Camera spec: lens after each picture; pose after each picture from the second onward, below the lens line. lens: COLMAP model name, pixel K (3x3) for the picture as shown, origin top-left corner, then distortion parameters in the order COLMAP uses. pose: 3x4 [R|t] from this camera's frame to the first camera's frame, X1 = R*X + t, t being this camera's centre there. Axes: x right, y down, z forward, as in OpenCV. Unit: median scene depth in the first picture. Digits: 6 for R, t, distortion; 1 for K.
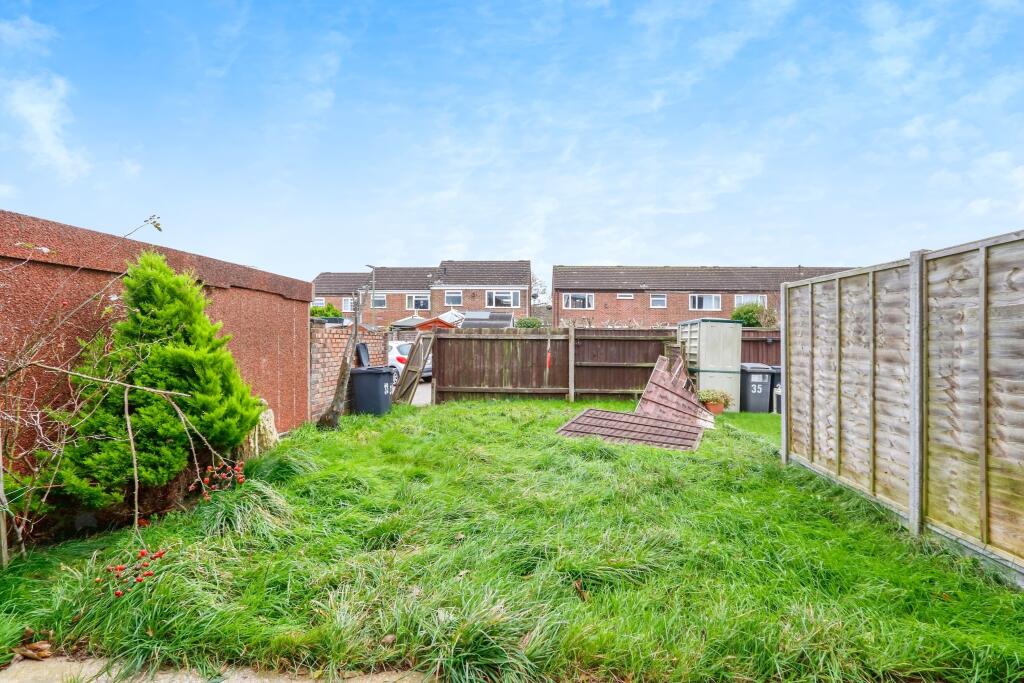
lens RADIAL K [[480.6, 0, 515.1], [0, 480.6, 329.6], [0, 0, 1]] dist [-0.013342, 0.000540]
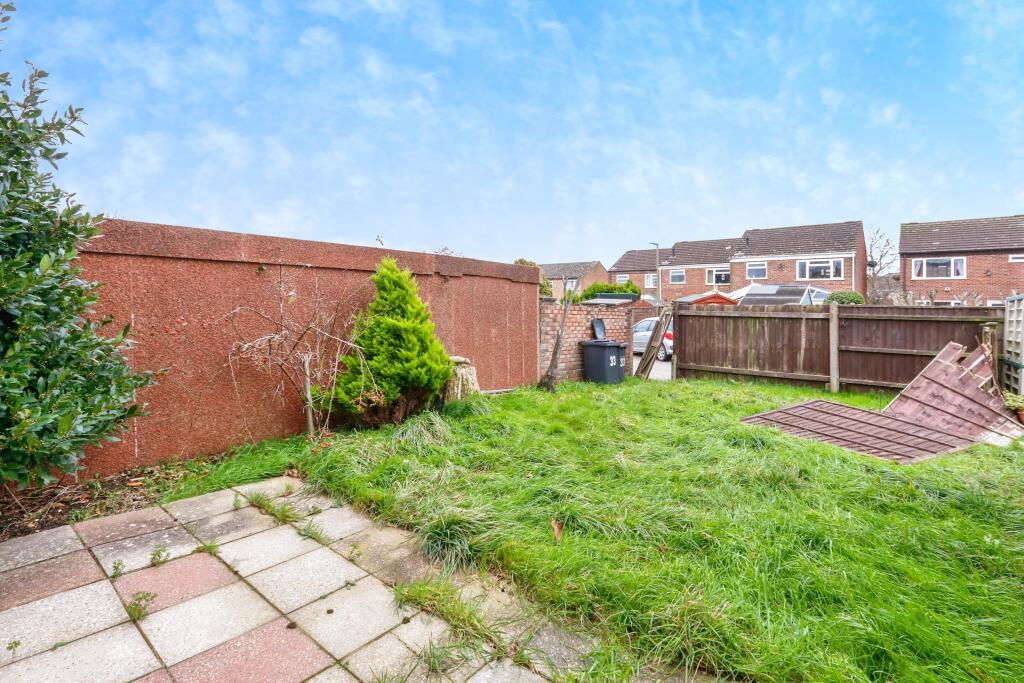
lens RADIAL K [[480.6, 0, 515.1], [0, 480.6, 329.6], [0, 0, 1]] dist [-0.013342, 0.000540]
pose [[0.800650, 0.031361, -0.598311, 0.171766], [-0.000402, 0.998657, 0.051807, -0.003452], [0.599132, -0.041239, 0.799587, -0.002366]]
